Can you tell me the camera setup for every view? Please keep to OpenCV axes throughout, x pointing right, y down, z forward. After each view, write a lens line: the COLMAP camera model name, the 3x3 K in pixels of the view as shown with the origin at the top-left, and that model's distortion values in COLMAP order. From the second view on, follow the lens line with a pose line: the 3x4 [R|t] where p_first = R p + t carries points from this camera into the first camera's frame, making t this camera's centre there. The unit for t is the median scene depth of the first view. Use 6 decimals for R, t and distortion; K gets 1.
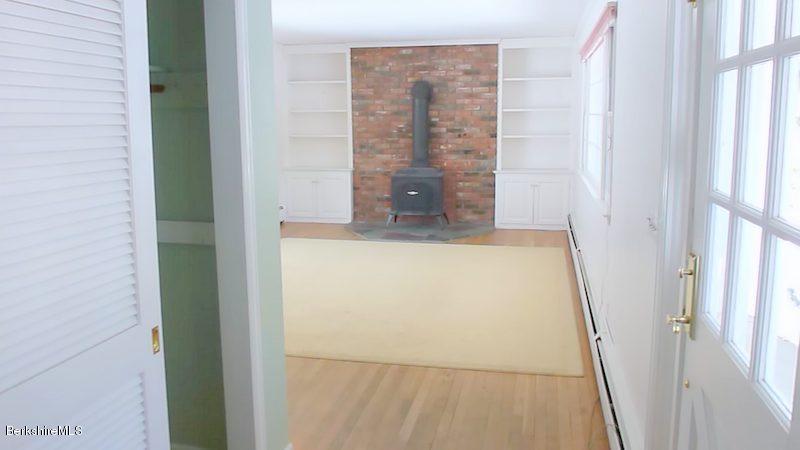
lens RADIAL K [[693.9, 0, 395.1], [0, 693.9, 223.3], [0, 0, 1]] dist [-0.005742, -0.002966]
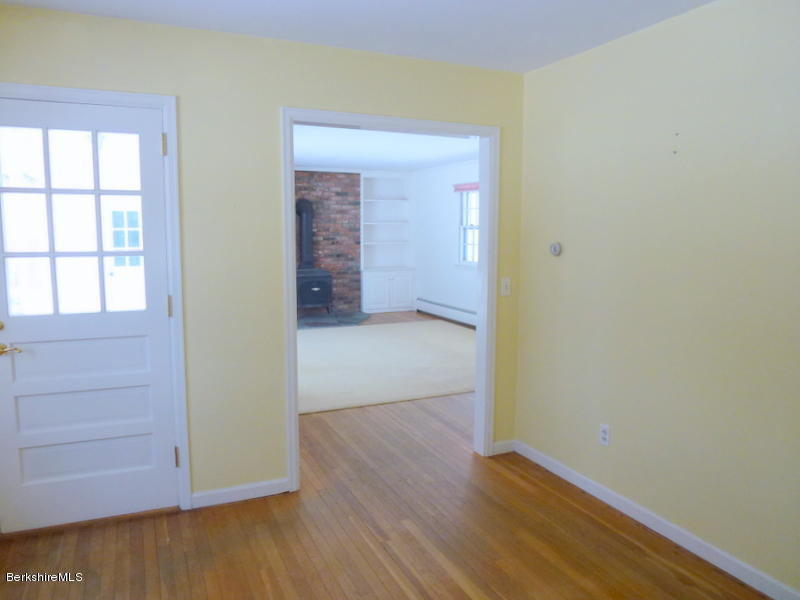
lens RADIAL K [[599.1, 0, 400.2], [0, 599.1, 300.3], [0, 0, 1]] dist [-0.035212, -0.005276]
pose [[0.795516, -0.062030, 0.602750, -0.477798], [0.084520, 0.996381, -0.009011, -0.001745], [-0.600009, 0.058113, 0.797879, 0.060813]]
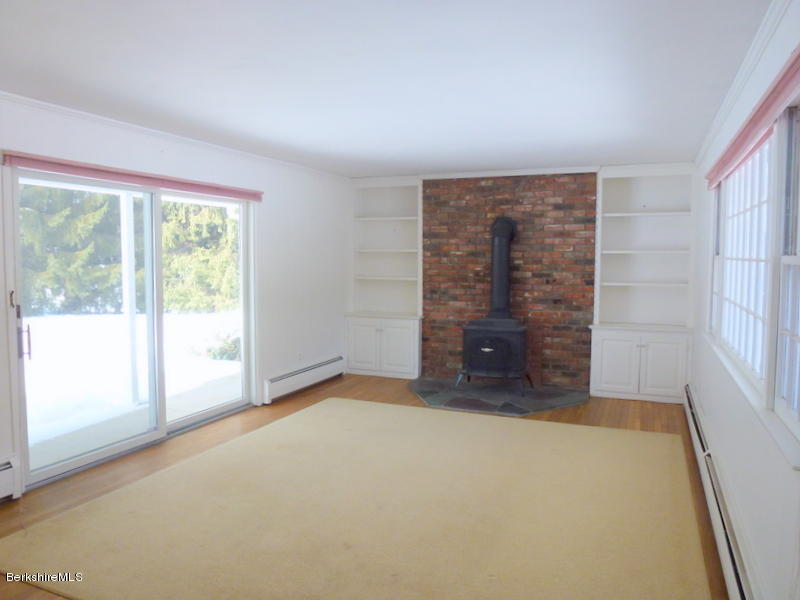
lens RADIAL K [[599.1, 0, 398.7], [0, 599.1, 299.4], [0, 0, 1]] dist [-0.035212, -0.005276]
pose [[0.981988, 0.025041, -0.187276, 0.052277], [-0.039912, 0.996304, -0.076066, -0.043609], [0.184679, 0.082170, 0.979358, 0.266829]]
